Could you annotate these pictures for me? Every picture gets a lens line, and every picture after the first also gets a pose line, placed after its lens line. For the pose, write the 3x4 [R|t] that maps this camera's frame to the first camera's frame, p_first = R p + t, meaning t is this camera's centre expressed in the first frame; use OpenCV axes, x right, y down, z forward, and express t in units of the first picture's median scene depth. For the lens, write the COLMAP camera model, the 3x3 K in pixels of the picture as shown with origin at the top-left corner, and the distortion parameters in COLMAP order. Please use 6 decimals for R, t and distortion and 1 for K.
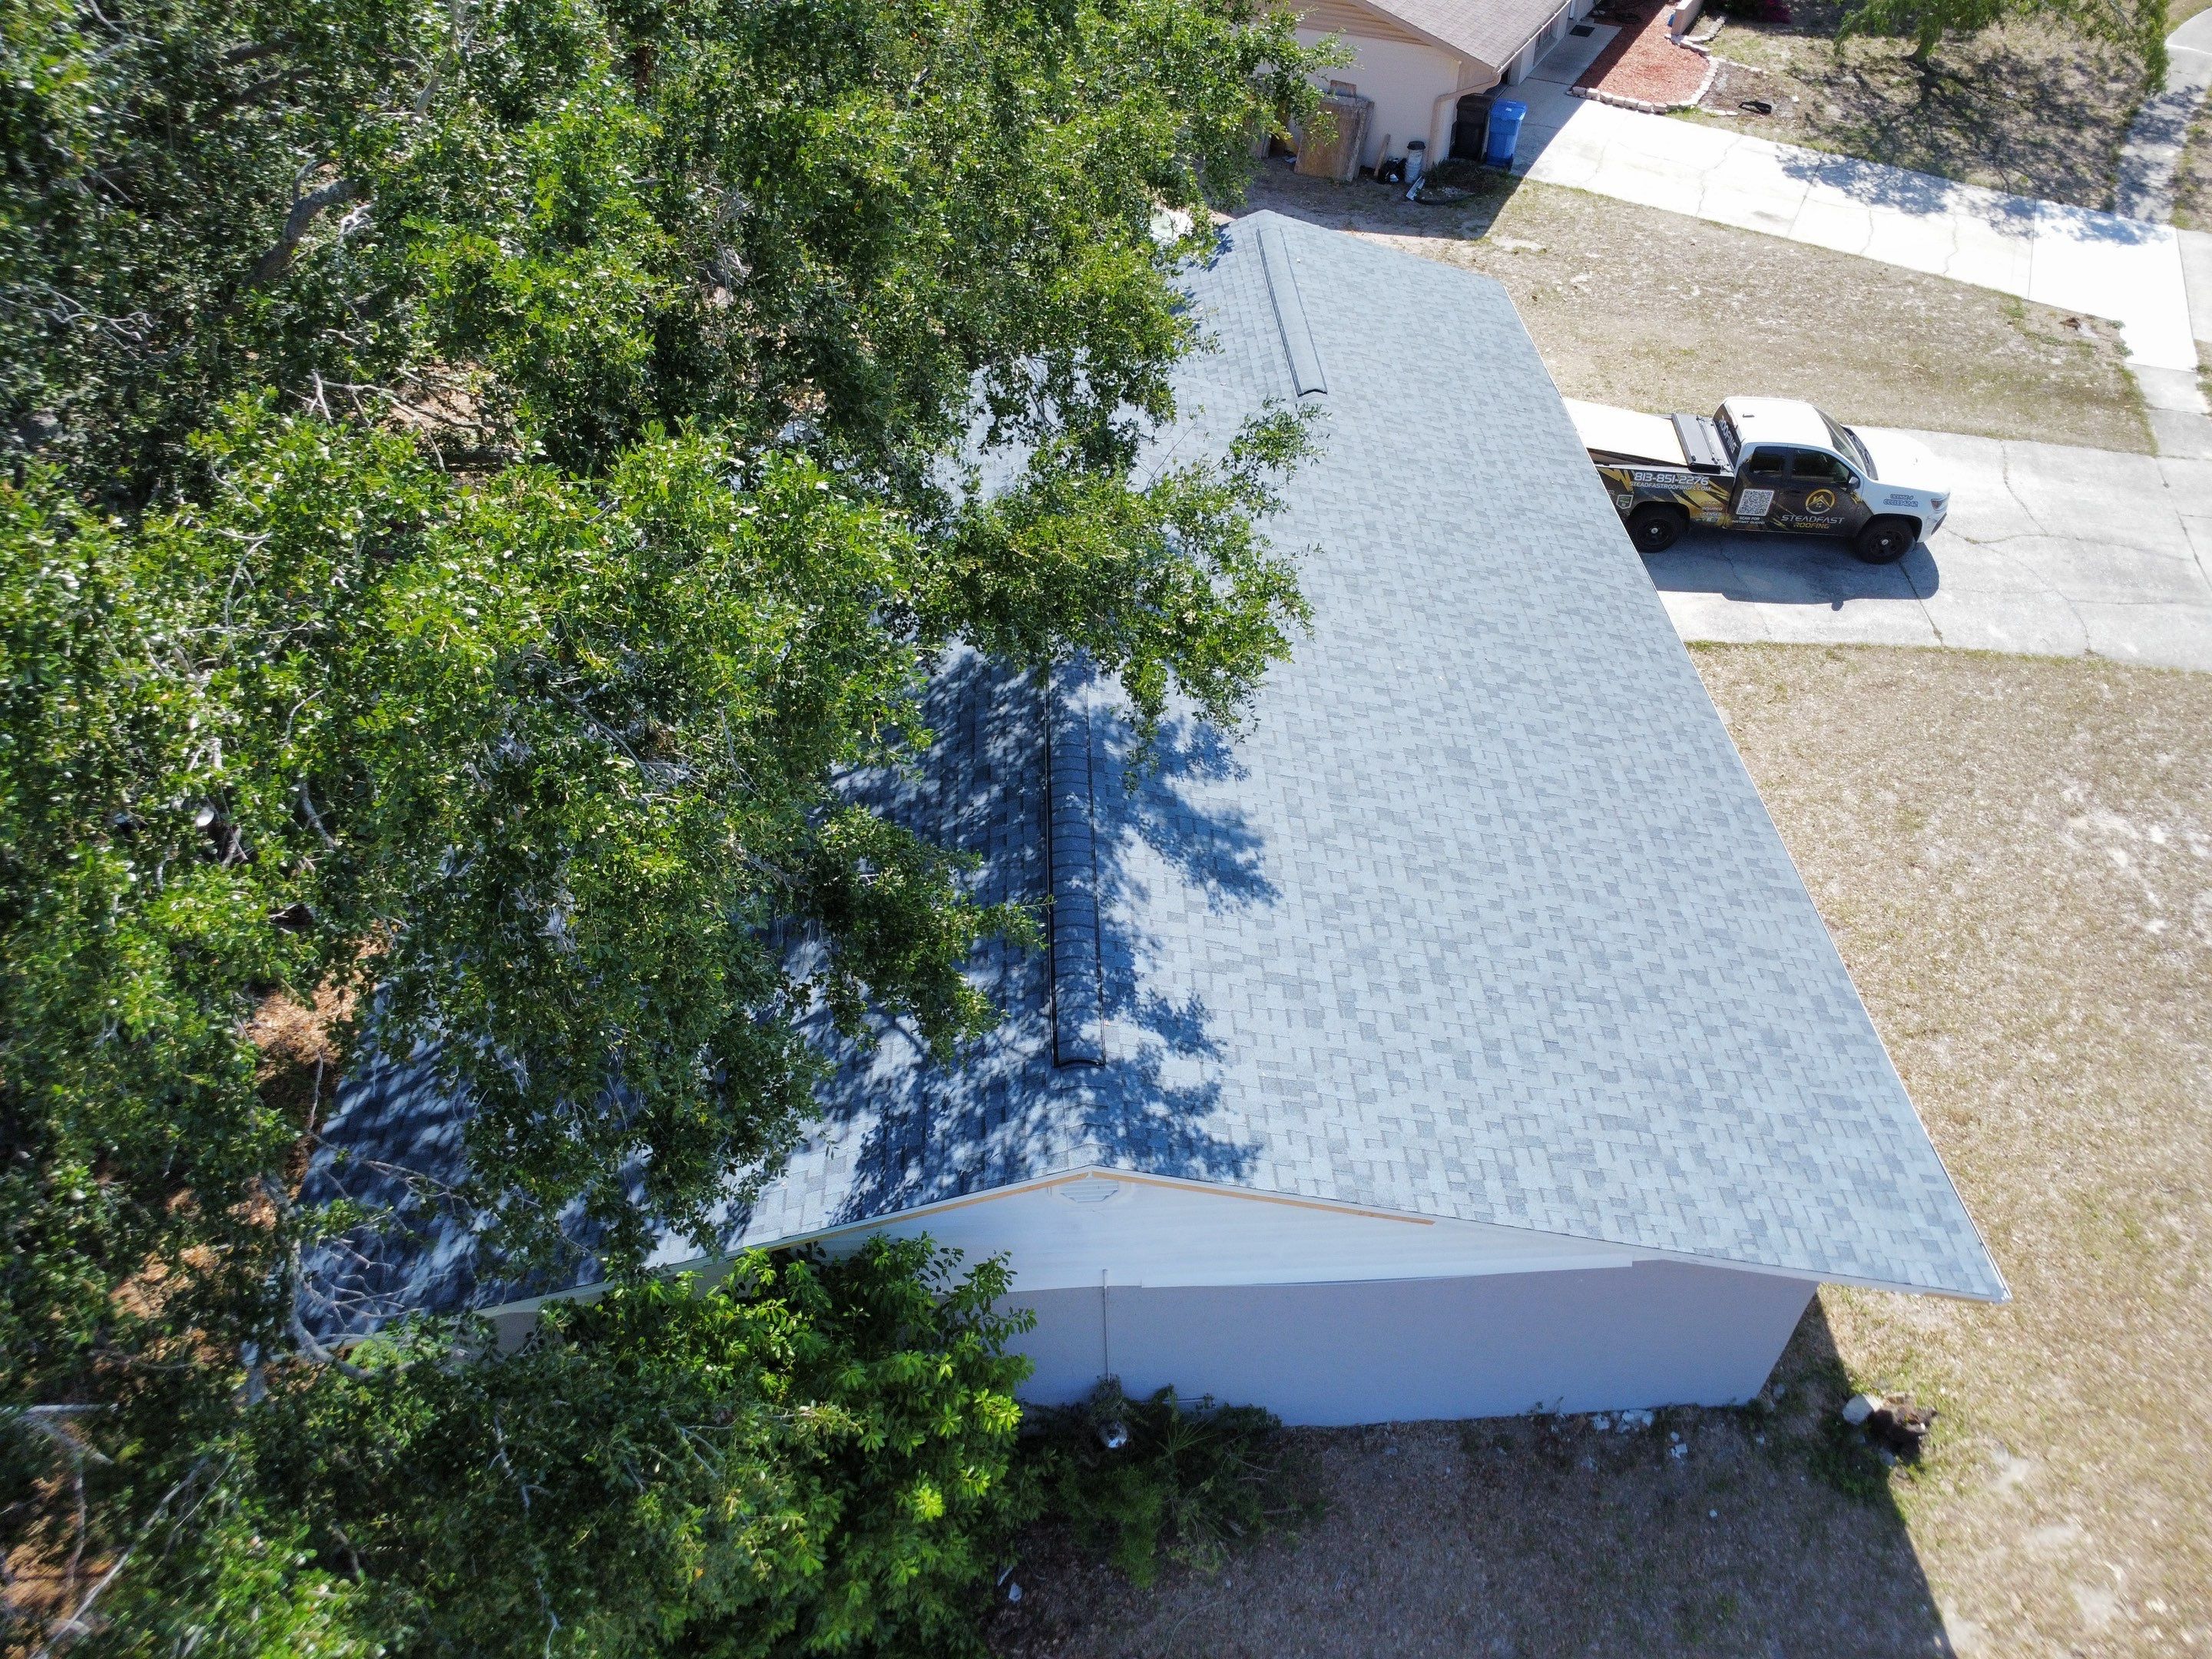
lens RADIAL K [[1604.3, 0, 1099.3], [0, 1604.3, 824.3], [0, 0, 1]] dist [-0.032920, 0.000911]
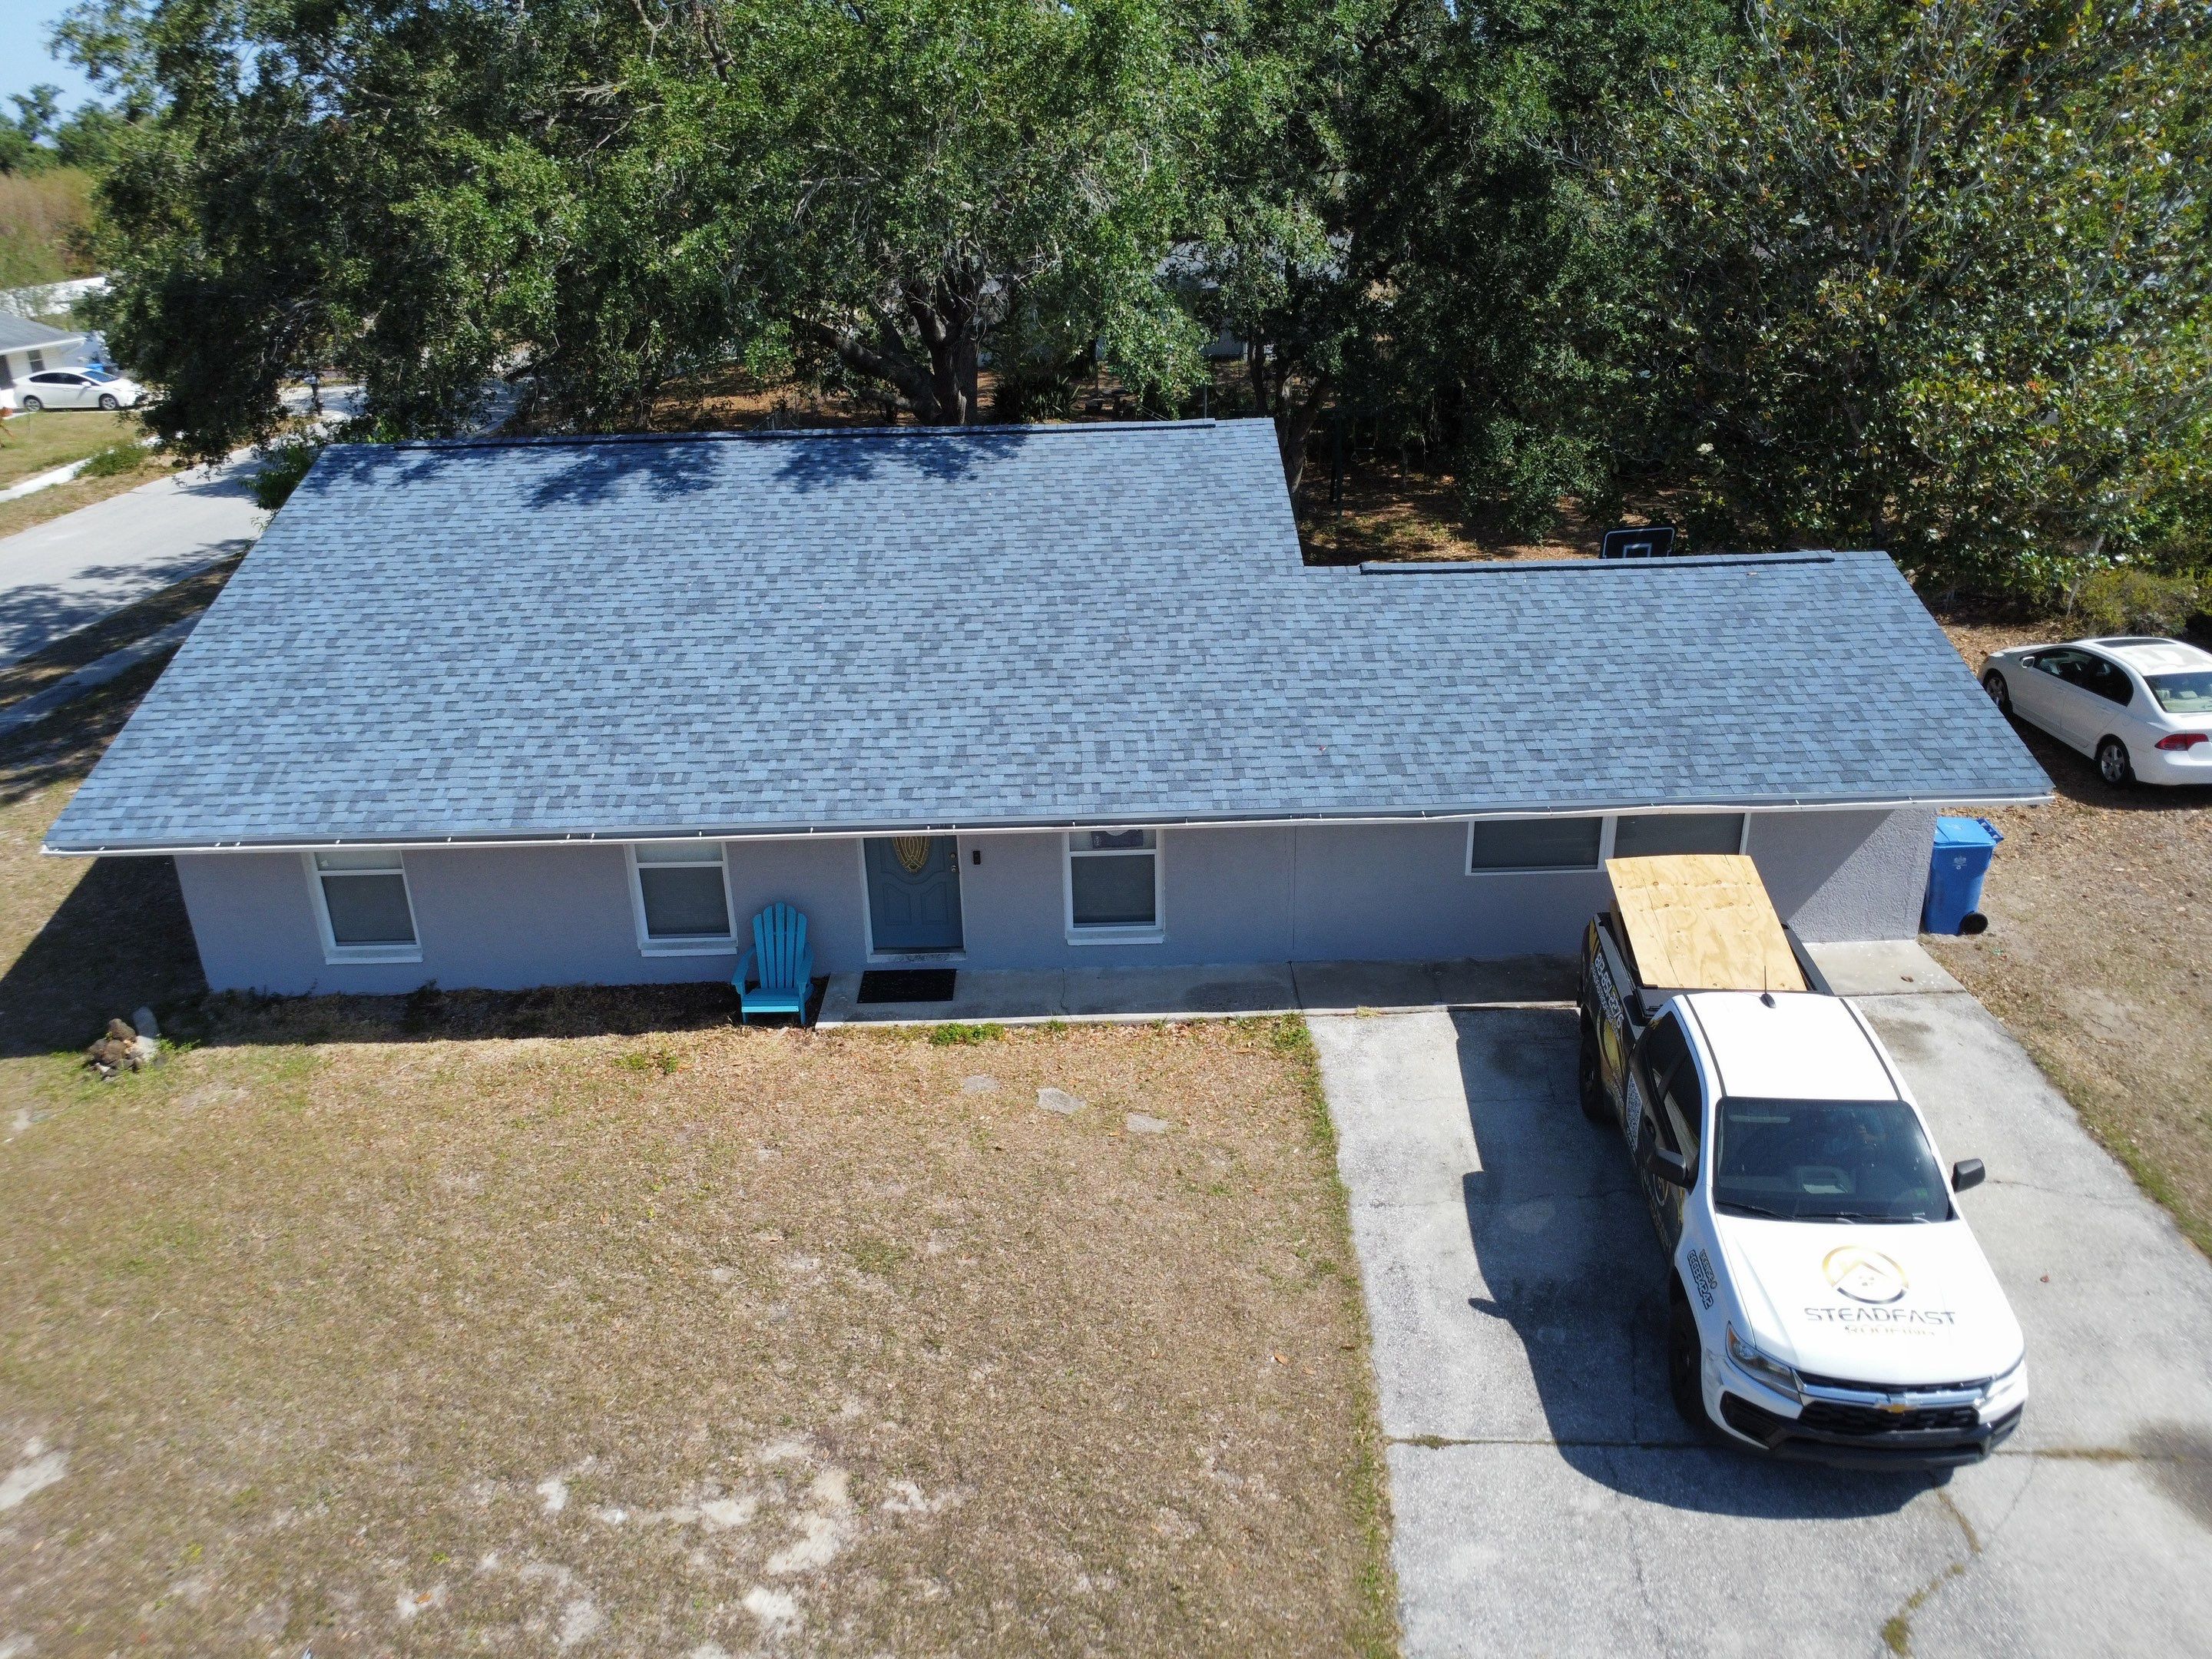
lens RADIAL K [[1604.3, 0, 1102.7], [0, 1604.3, 838.1], [0, 0, 1]] dist [-0.032920, 0.000911]
pose [[-0.025761, 0.413016, -0.910359, 1.421148], [-0.668934, 0.669611, 0.322721, -0.524263], [0.742875, 0.617284, 0.259031, 1.134531]]
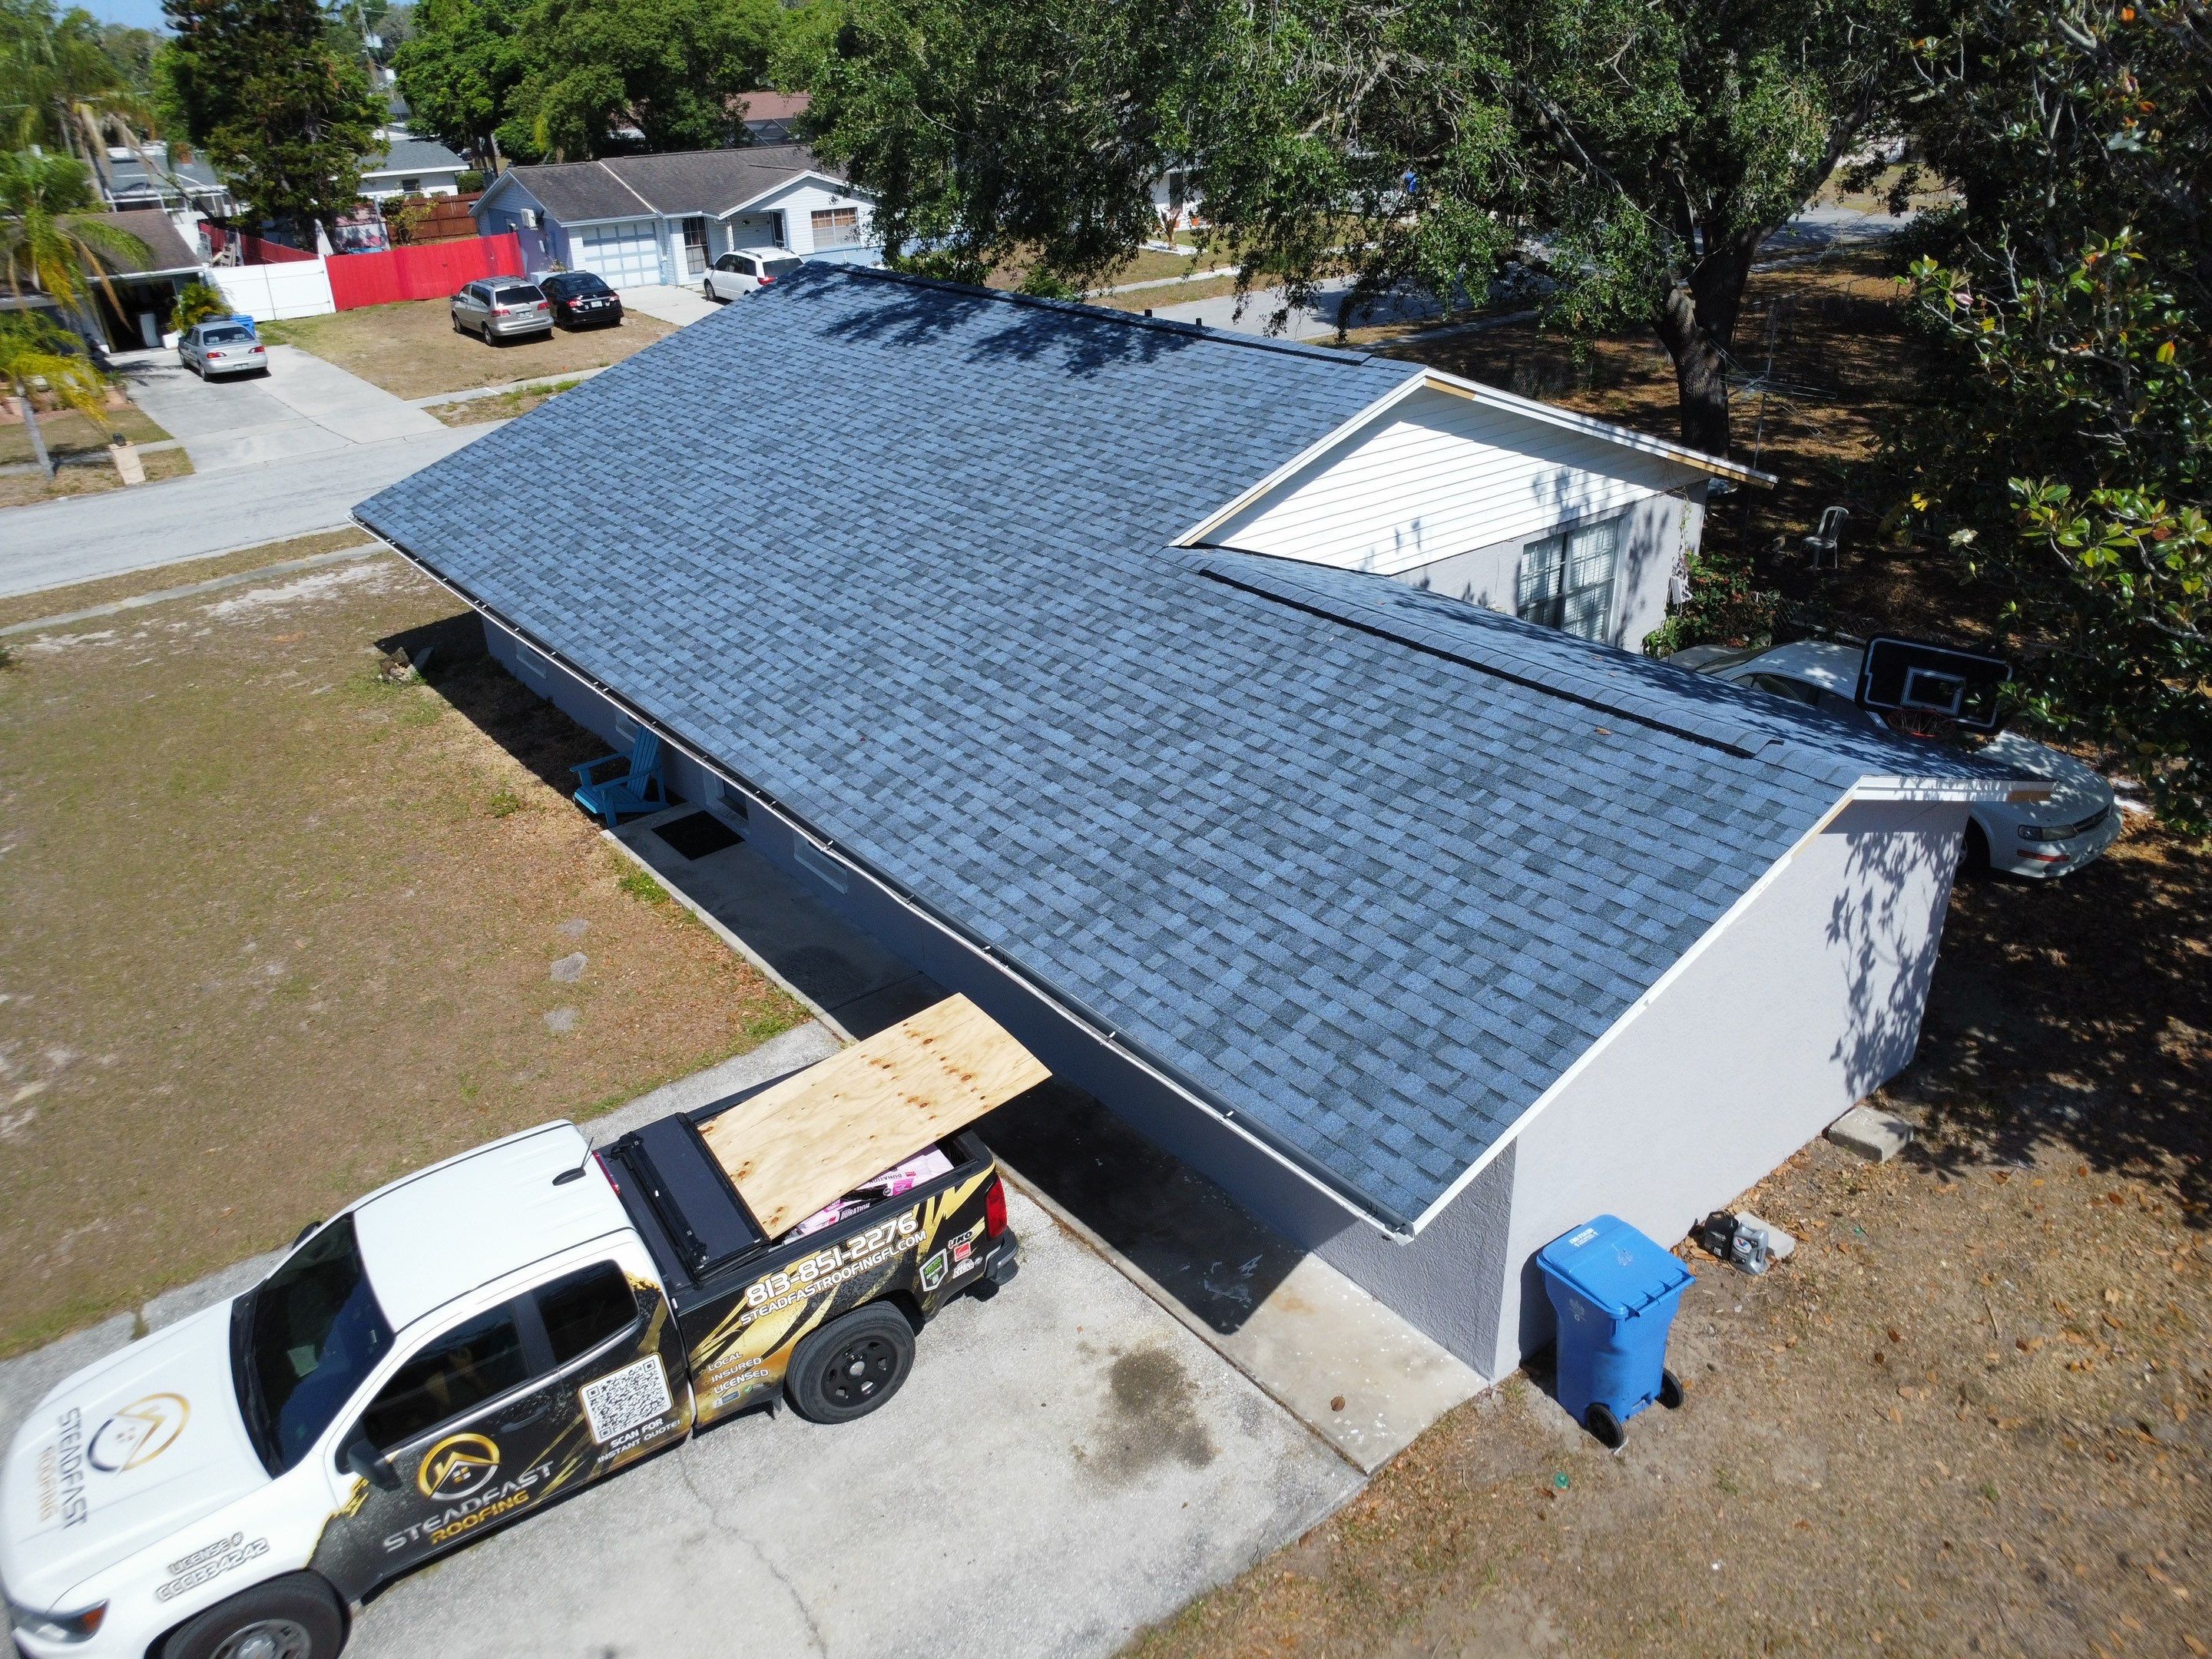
lens RADIAL K [[1604.3, 0, 1107.7], [0, 1604.3, 821.6], [0, 0, 1]] dist [-0.032920, 0.000911]
pose [[-0.802568, 0.304336, -0.513093, 0.793246], [-0.377708, 0.406509, 0.831918, -1.115486], [0.461759, 0.861470, -0.211301, 1.782858]]
